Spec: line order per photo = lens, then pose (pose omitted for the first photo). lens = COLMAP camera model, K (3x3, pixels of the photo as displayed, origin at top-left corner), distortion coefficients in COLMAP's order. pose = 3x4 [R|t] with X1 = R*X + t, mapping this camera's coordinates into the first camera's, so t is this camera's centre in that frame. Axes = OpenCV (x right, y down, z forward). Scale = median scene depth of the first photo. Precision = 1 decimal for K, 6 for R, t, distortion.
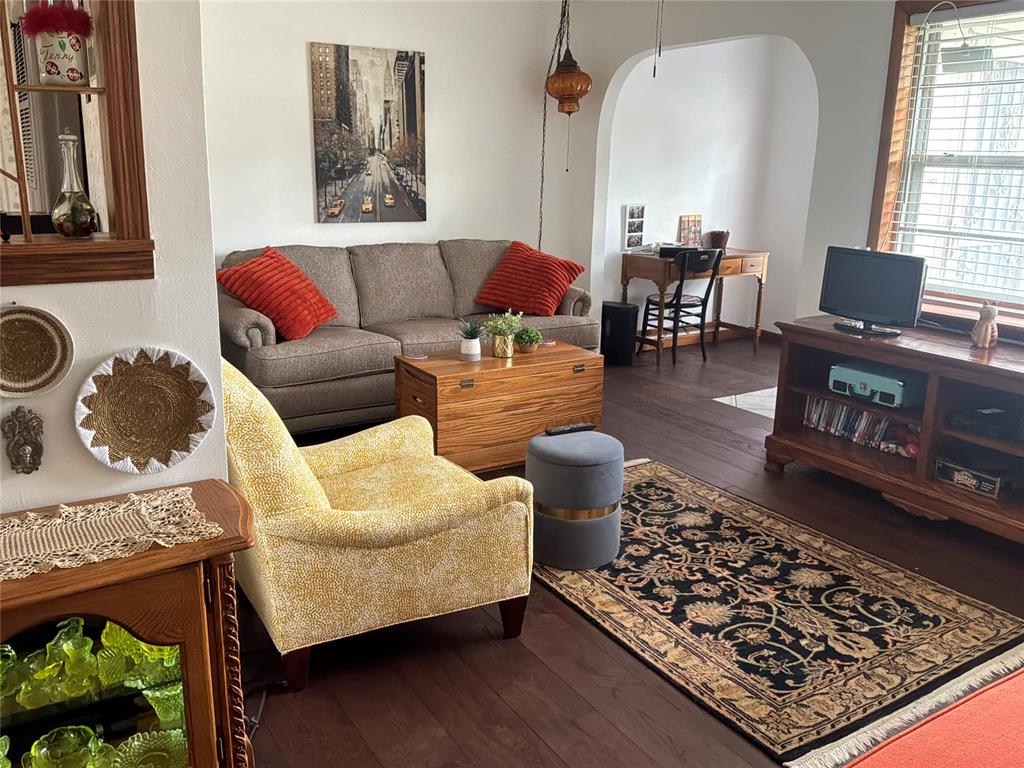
lens RADIAL K [[847.3, 0, 514.8], [0, 847.3, 383.1], [0, 0, 1]] dist [0.142344, -0.313141]
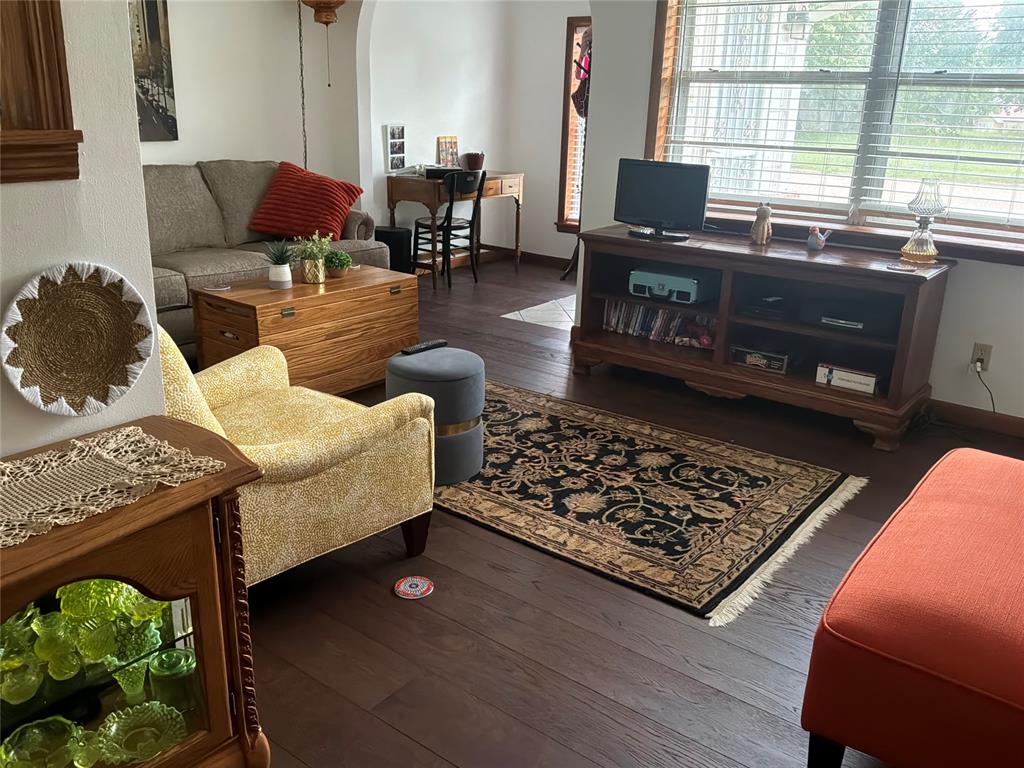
lens RADIAL K [[847.3, 0, 514.8], [0, 847.3, 383.1], [0, 0, 1]] dist [0.142344, -0.313141]
pose [[0.937700, -0.102700, 0.331921, -0.171884], [0.077901, 0.993139, 0.087213, 0.018614], [-0.338601, -0.055922, 0.939267, 0.037648]]
